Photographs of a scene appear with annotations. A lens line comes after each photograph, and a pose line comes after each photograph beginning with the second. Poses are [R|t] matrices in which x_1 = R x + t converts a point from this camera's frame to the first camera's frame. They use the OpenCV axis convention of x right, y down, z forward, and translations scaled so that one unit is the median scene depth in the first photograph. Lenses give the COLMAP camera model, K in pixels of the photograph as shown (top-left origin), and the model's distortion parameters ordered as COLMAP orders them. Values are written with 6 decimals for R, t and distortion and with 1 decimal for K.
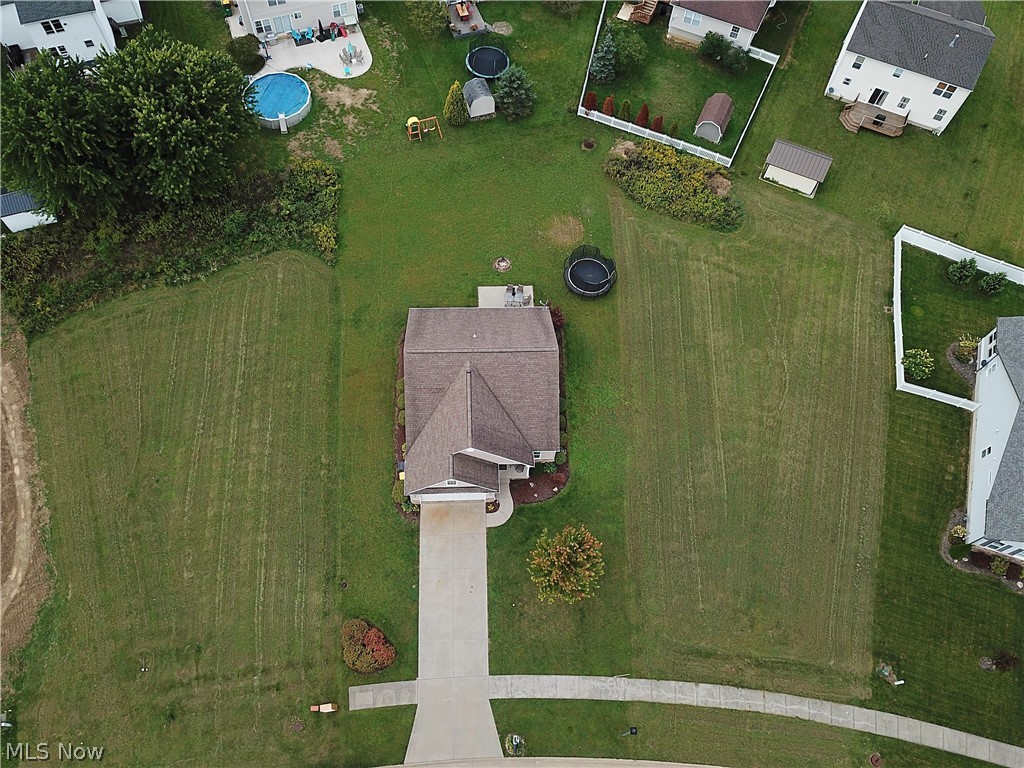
lens RADIAL K [[785.7, 0, 513.5], [0, 785.7, 390.4], [0, 0, 1]] dist [0.006882, -0.010460]
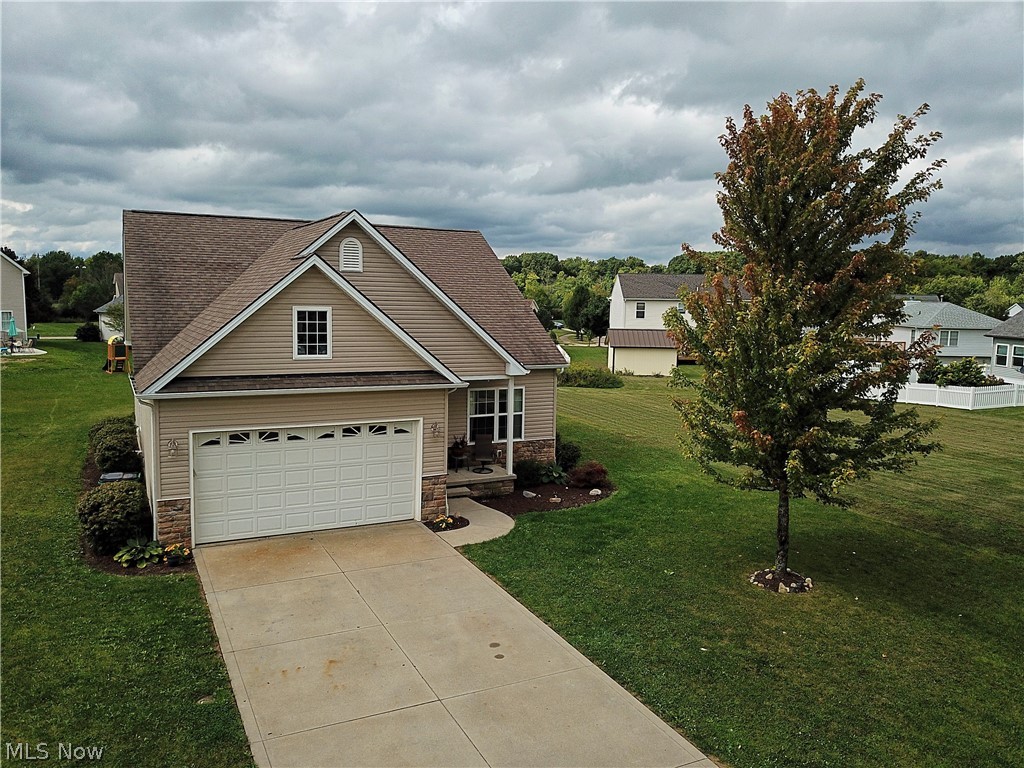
lens RADIAL K [[785.7, 0, 507.1], [0, 785.7, 385.0], [0, 0, 1]] dist [0.006882, -0.010460]
pose [[0.910835, -0.073672, 0.406143, -0.130790], [0.379046, 0.538822, -0.752327, 0.372604], [-0.163413, 0.839192, 0.518703, 0.827409]]
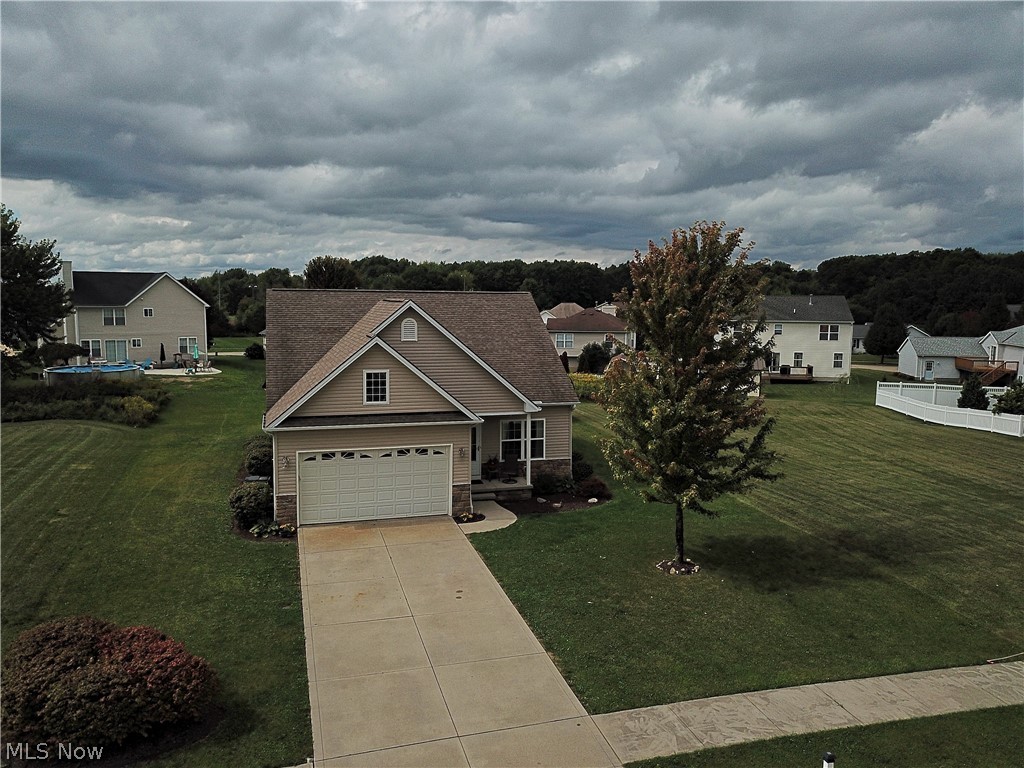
lens RADIAL K [[785.7, 0, 512.0], [0, 785.7, 374.8], [0, 0, 1]] dist [0.006882, -0.010460]
pose [[0.969634, -0.058716, 0.237409, -0.106872], [0.232022, 0.527715, -0.817119, 0.487417], [-0.077306, 0.847390, 0.525313, 0.732418]]
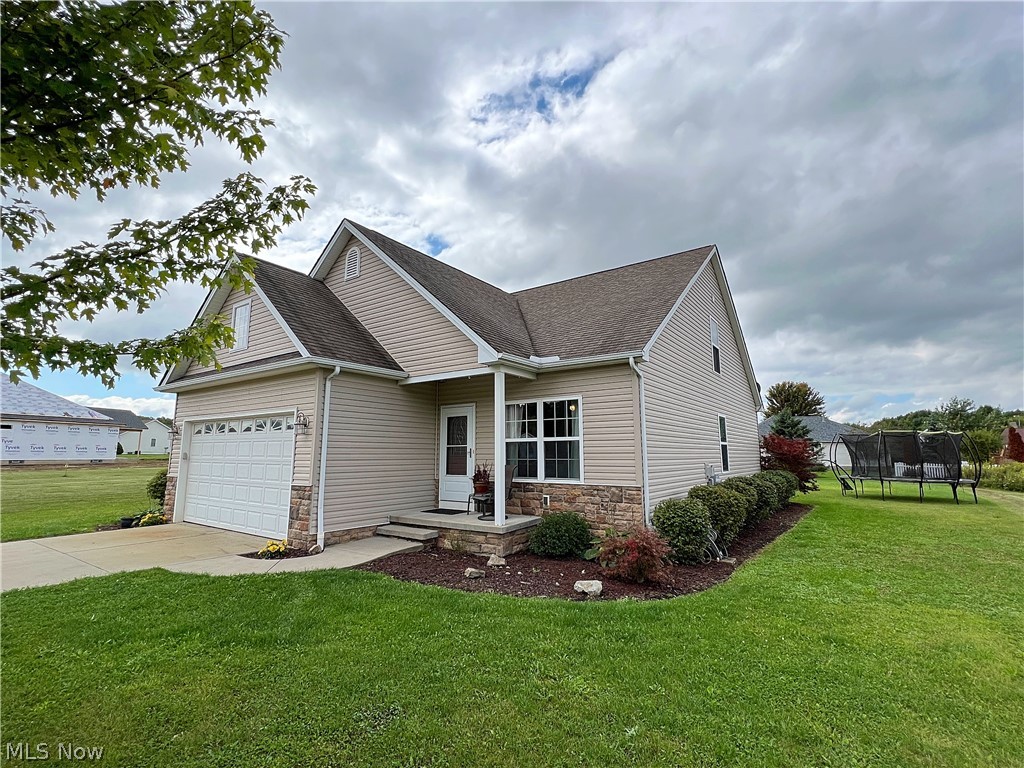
lens RADIAL K [[483.2, 0, 510.7], [0, 483.2, 378.2], [0, 0, 1]] dist [-0.011521, 0.003622]
pose [[0.786363, -0.140280, -0.601626, 0.114584], [-0.538373, 0.321990, -0.778766, 0.210380], [0.302963, 0.936293, 0.177678, 0.991643]]
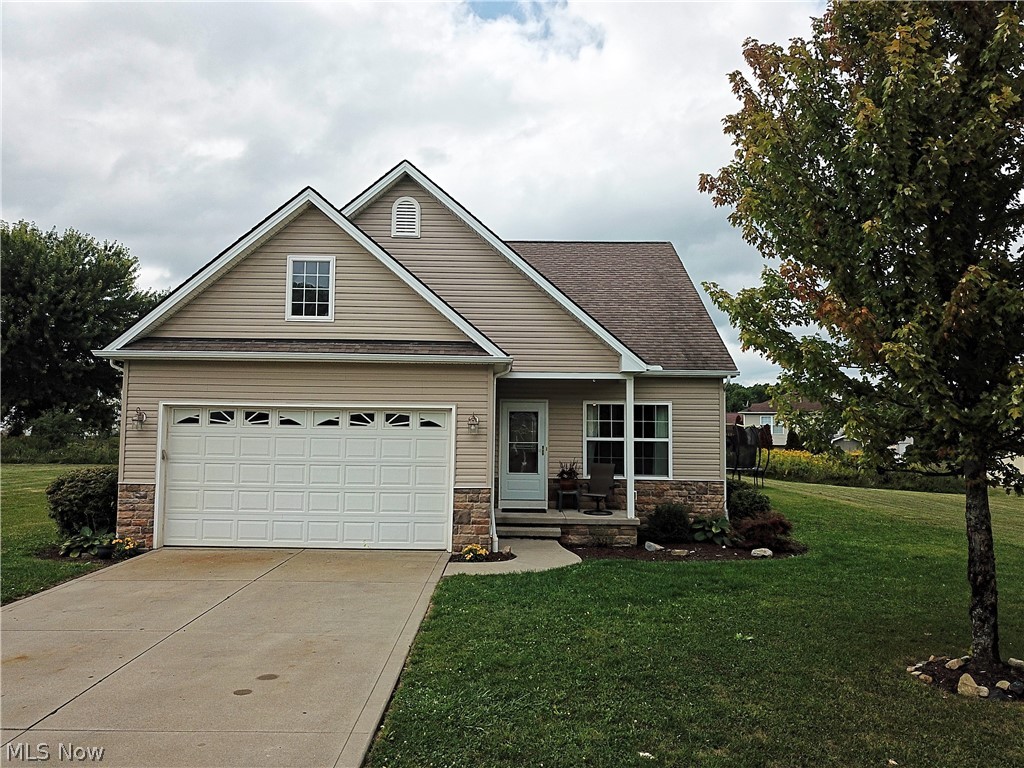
lens RADIAL K [[785.7, 0, 500.9], [0, 785.7, 384.1], [0, 0, 1]] dist [0.006882, -0.010460]
pose [[0.998448, -0.033431, -0.044540, -0.010884], [-0.028334, 0.383585, -0.923071, 0.339873], [0.047944, 0.922900, 0.382042, 0.914115]]
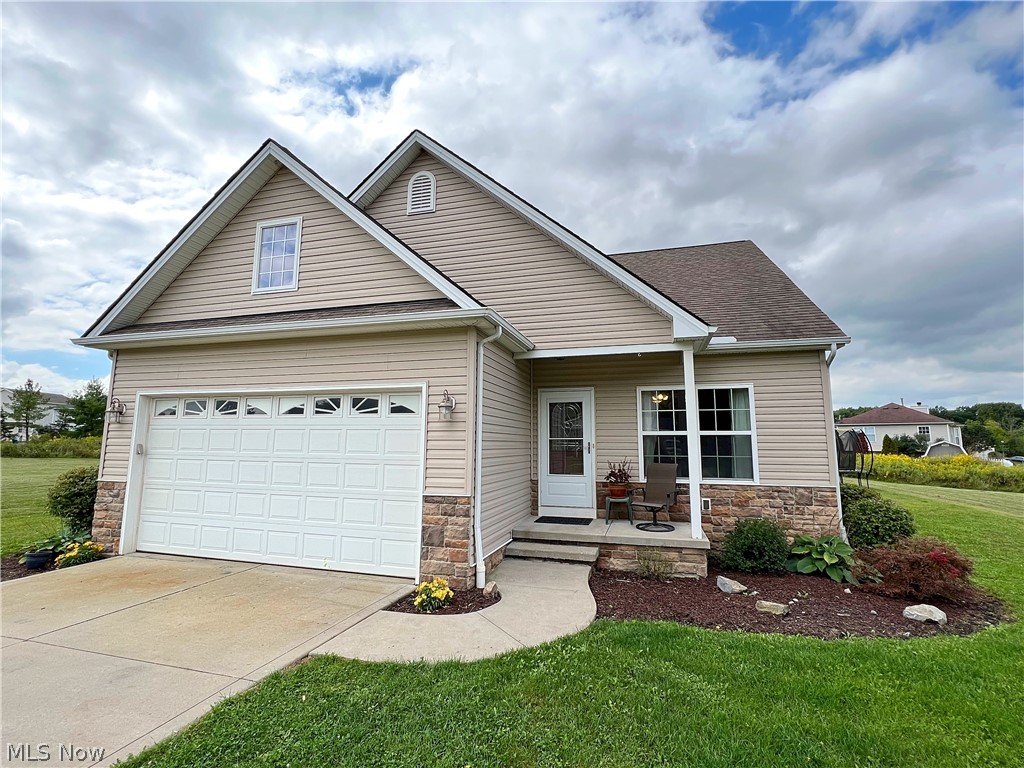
lens RADIAL K [[483.2, 0, 509.5], [0, 483.2, 379.8], [0, 0, 1]] dist [-0.011521, 0.003622]
pose [[0.943752, -0.080315, -0.320752, 0.016773], [-0.280383, 0.319797, -0.905050, 0.220579], [0.175265, 0.944076, 0.279290, 0.980317]]
